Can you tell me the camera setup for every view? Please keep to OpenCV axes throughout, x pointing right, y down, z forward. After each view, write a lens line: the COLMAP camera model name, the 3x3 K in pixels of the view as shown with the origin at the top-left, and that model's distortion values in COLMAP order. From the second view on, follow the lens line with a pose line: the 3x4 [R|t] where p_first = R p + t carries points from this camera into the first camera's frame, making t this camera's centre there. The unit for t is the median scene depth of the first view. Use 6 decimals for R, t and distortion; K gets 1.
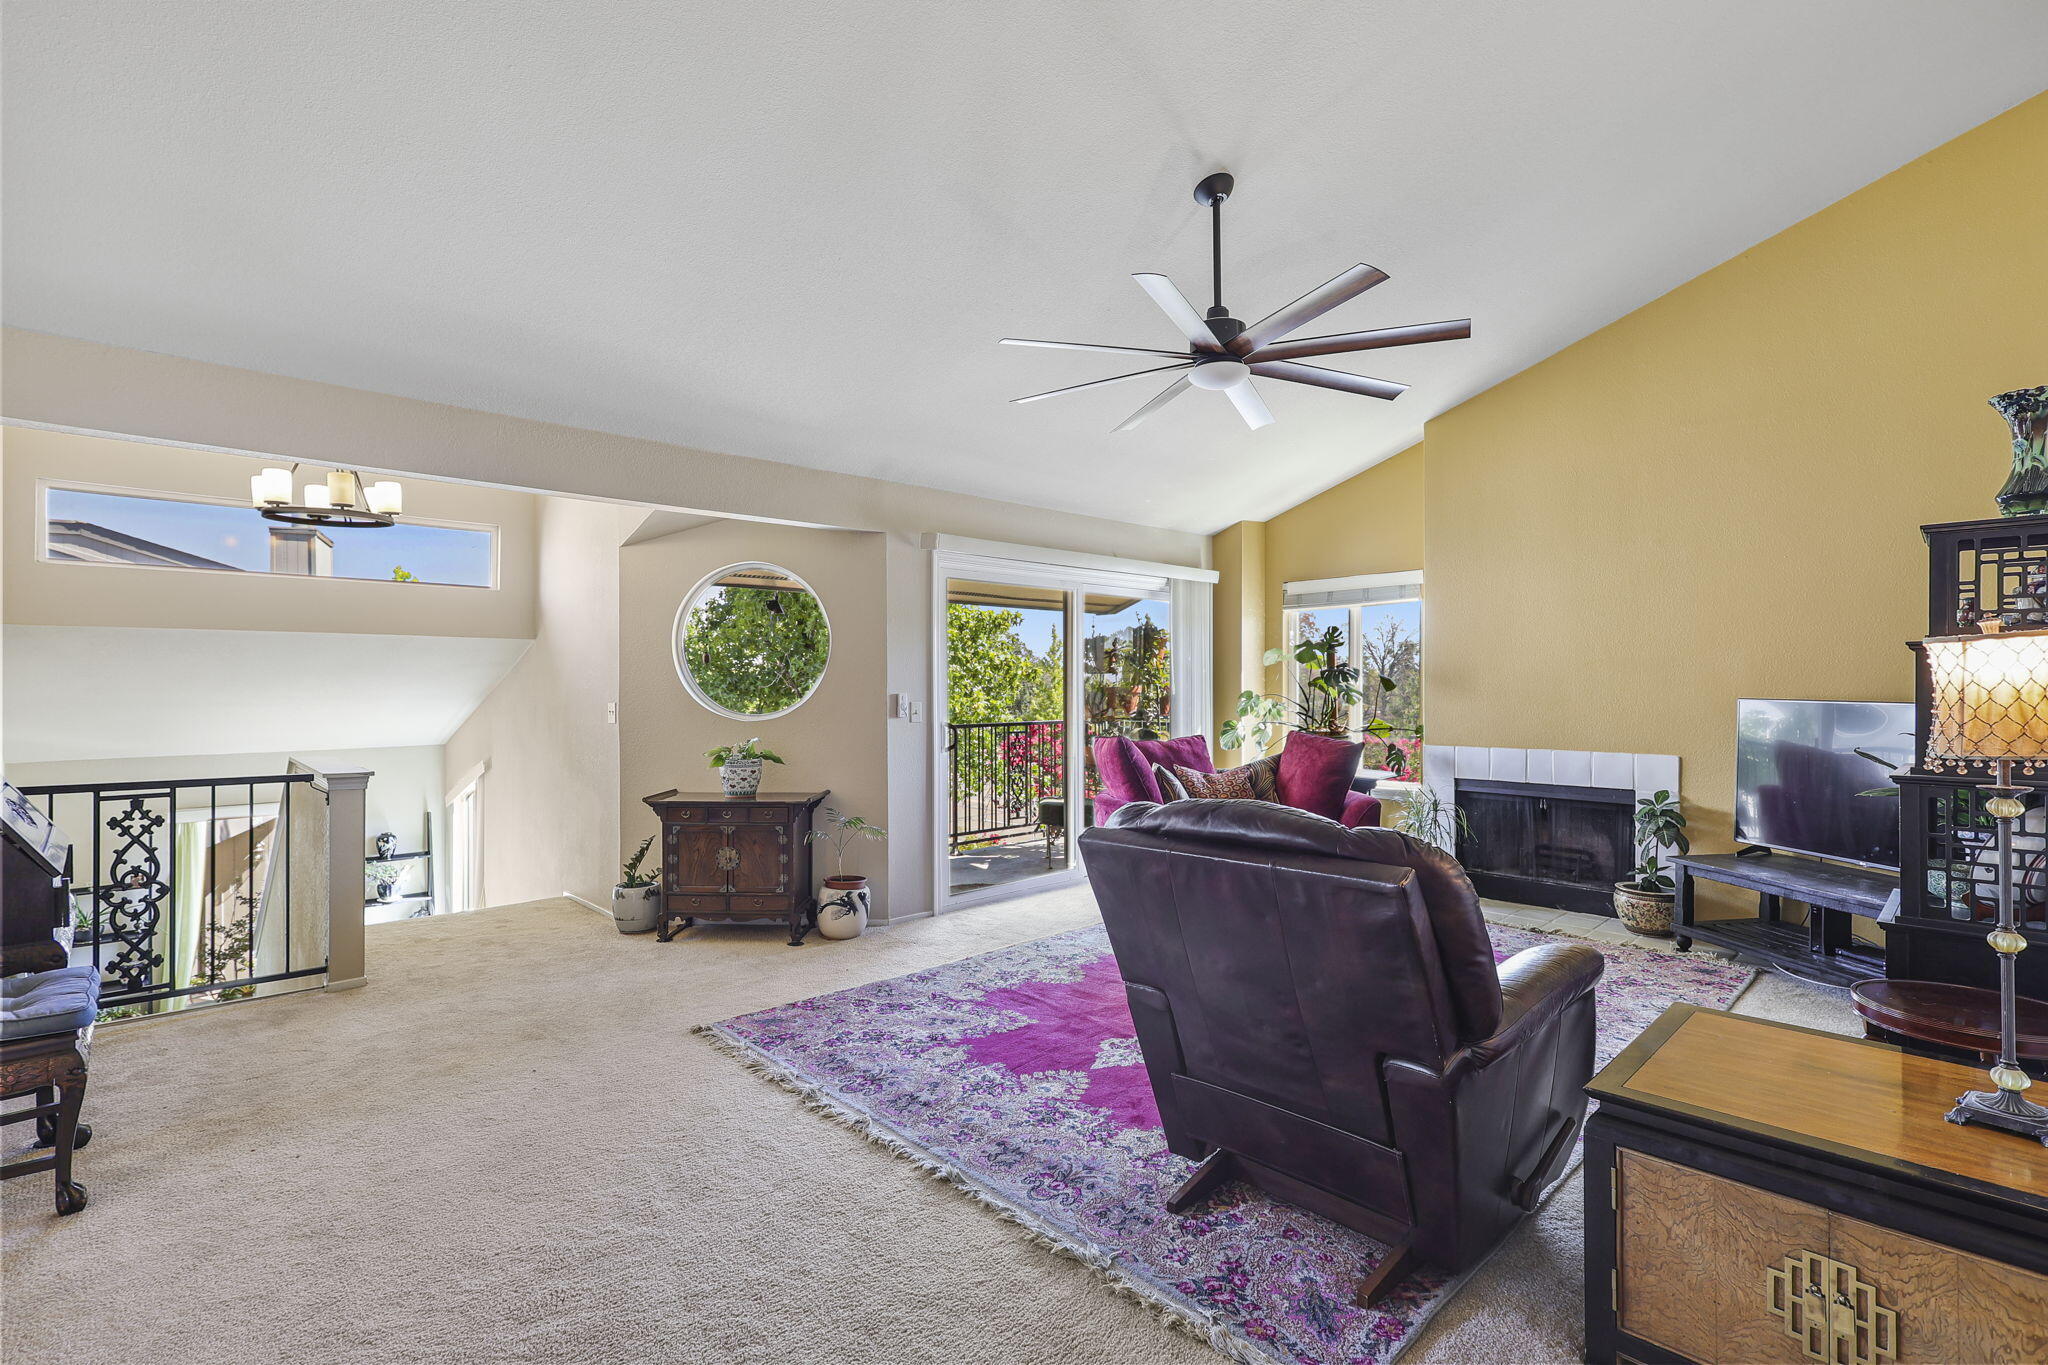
lens RADIAL K [[941.0, 0, 1027.6], [0, 941.0, 687.5], [0, 0, 1]] dist [0.000661, 0.001265]
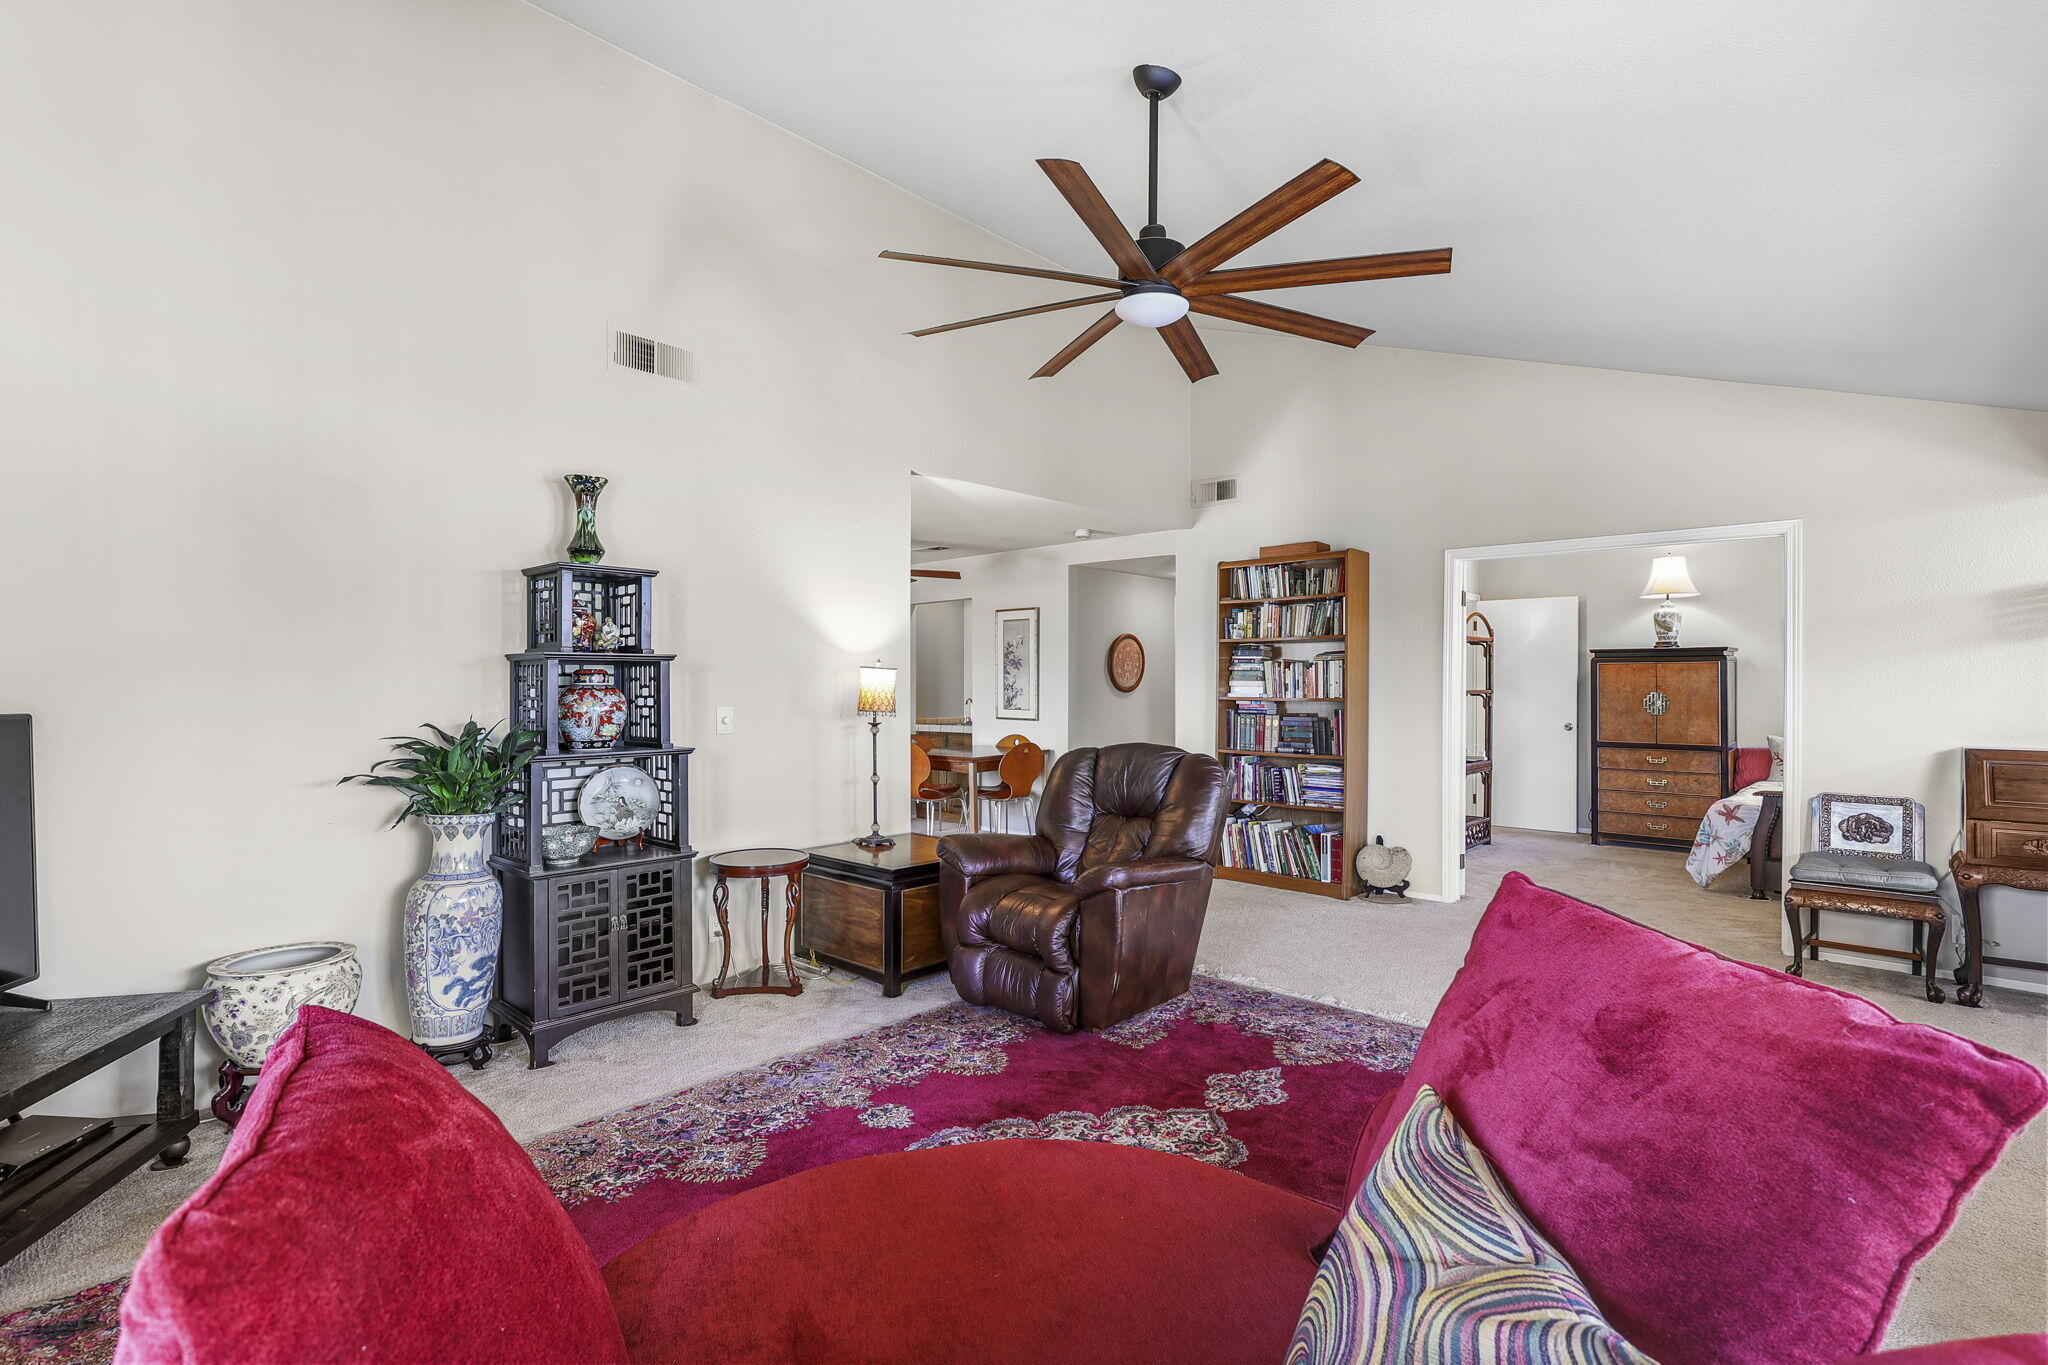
lens RADIAL K [[954.3, 0, 1020.5], [0, 954.3, 682.6], [0, 0, 1]] dist [0.002088, 0.000738]
pose [[-0.999028, 0.000081, -0.044091, 0.323294], [0.000236, 0.999994, -0.003492, -0.000713], [0.044090, -0.003499, -0.999021, 1.667371]]
